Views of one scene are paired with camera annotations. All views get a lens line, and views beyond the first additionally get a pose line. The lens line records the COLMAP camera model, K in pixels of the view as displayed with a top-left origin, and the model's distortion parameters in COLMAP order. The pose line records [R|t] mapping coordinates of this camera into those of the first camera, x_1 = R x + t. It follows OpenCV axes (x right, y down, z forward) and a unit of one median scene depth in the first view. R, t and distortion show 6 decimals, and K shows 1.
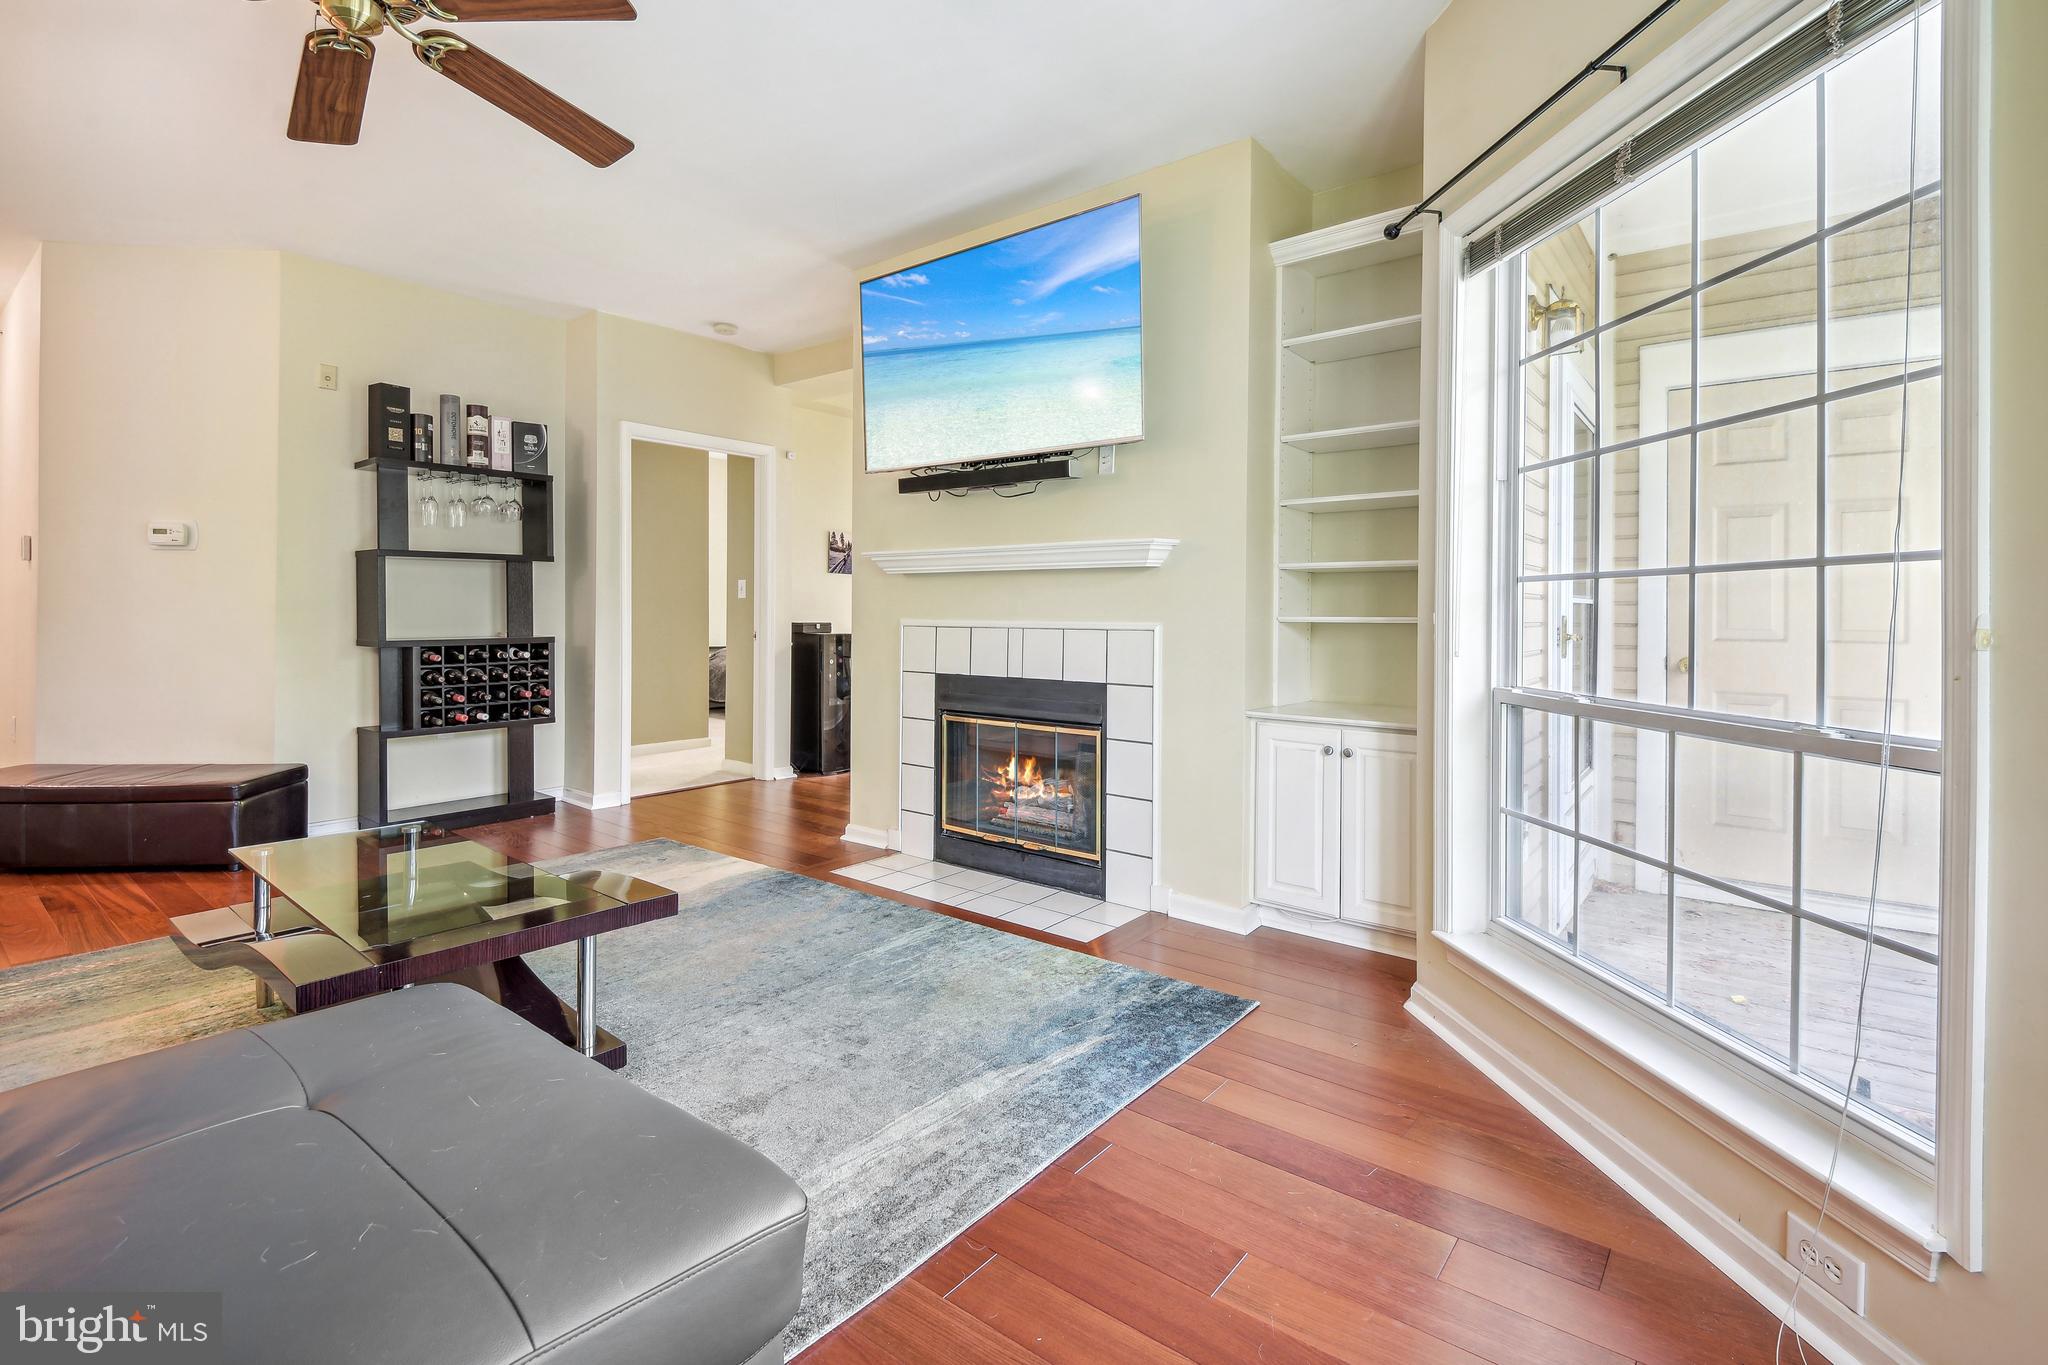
lens RADIAL K [[948.3, 0, 1016.6], [0, 948.3, 608.6], [0, 0, 1]] dist [0.082728, -0.022231]
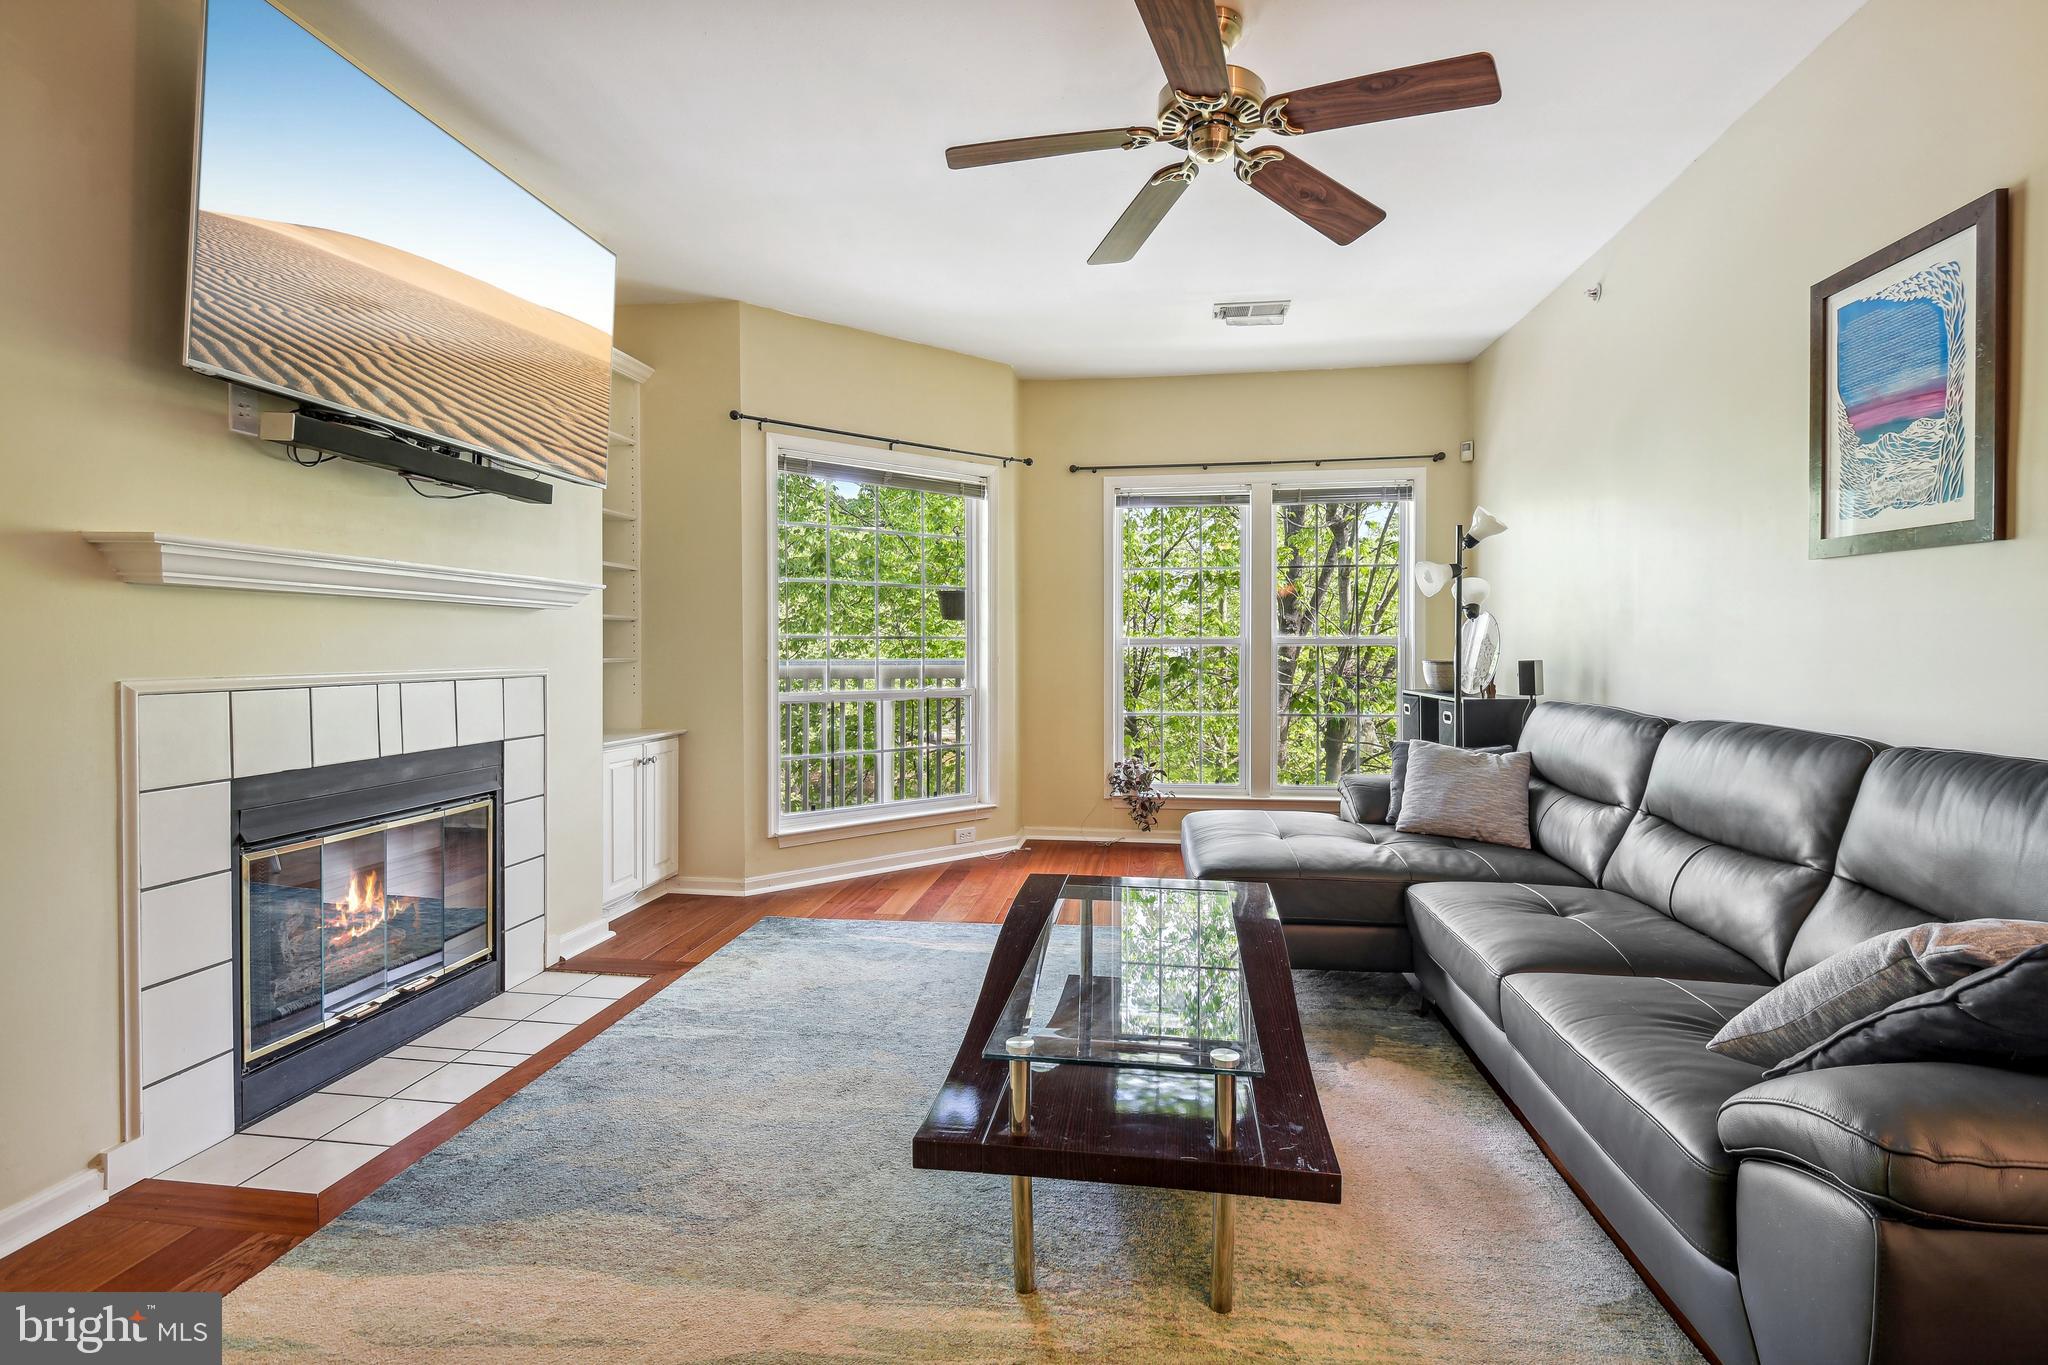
lens RADIAL K [[930.2, 0, 1041.9], [0, 930.2, 656.1], [0, 0, 1]] dist [0.038593, -0.034493]
pose [[-0.556363, -0.003347, 0.830933, -0.817600], [0.002515, 0.999981, 0.005712, -0.000864], [-0.830936, 0.005268, -0.556344, 0.985904]]
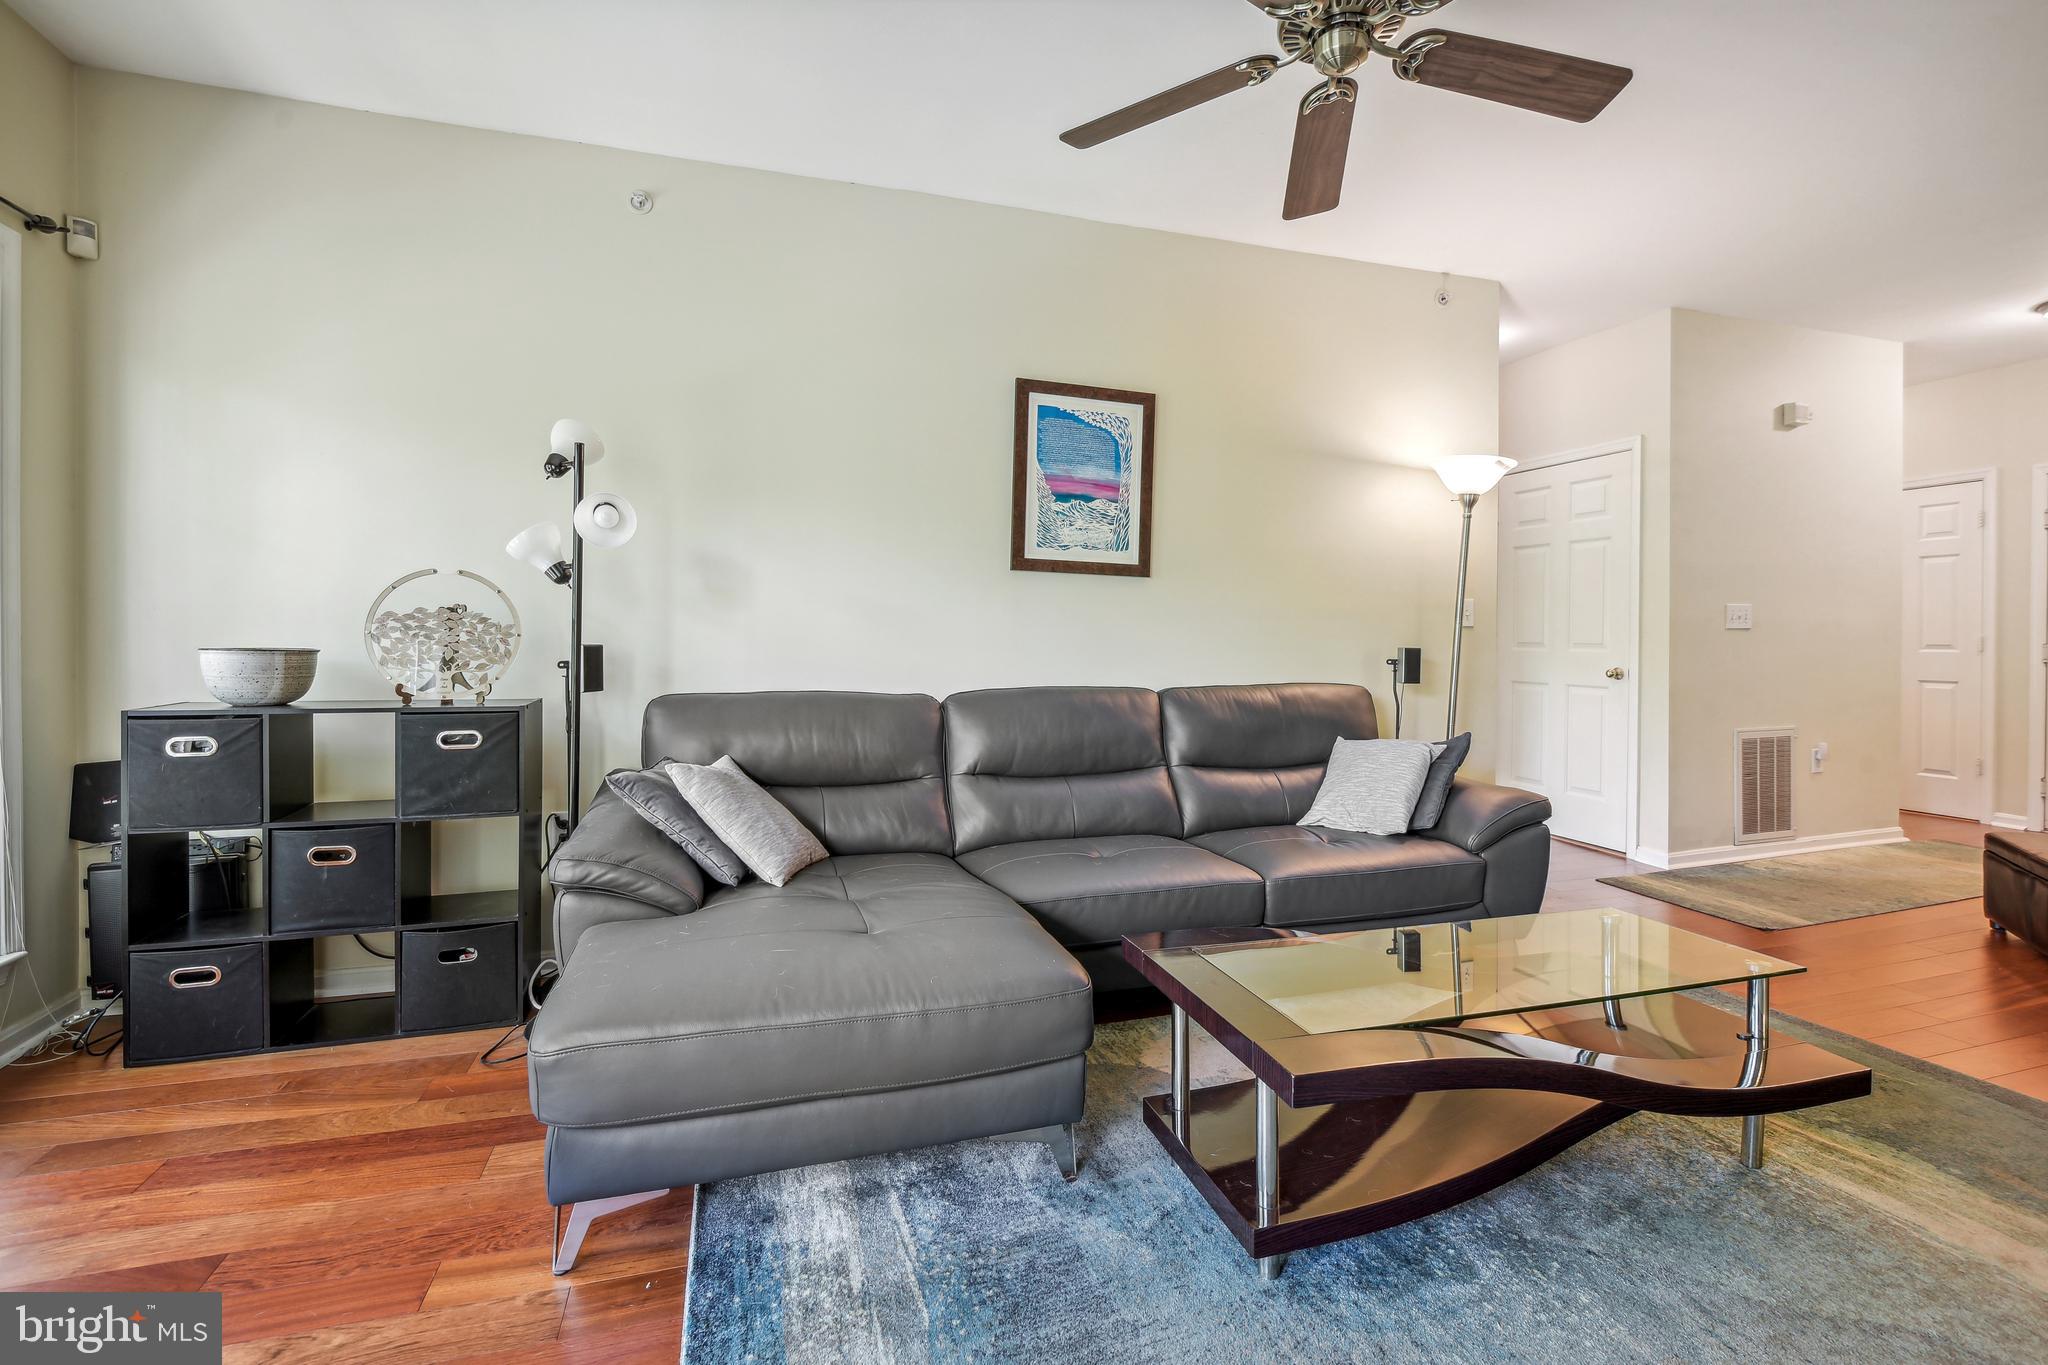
lens RADIAL K [[929.4, 0, 1047.1], [0, 929.4, 651.2], [0, 0, 1]] dist [0.022355, -0.020687]
pose [[-0.517505, 0.003191, -0.855674, 0.148054], [-0.002986, 0.999980, 0.005536, 0.010762], [0.855675, 0.005420, -0.517485, 0.693597]]
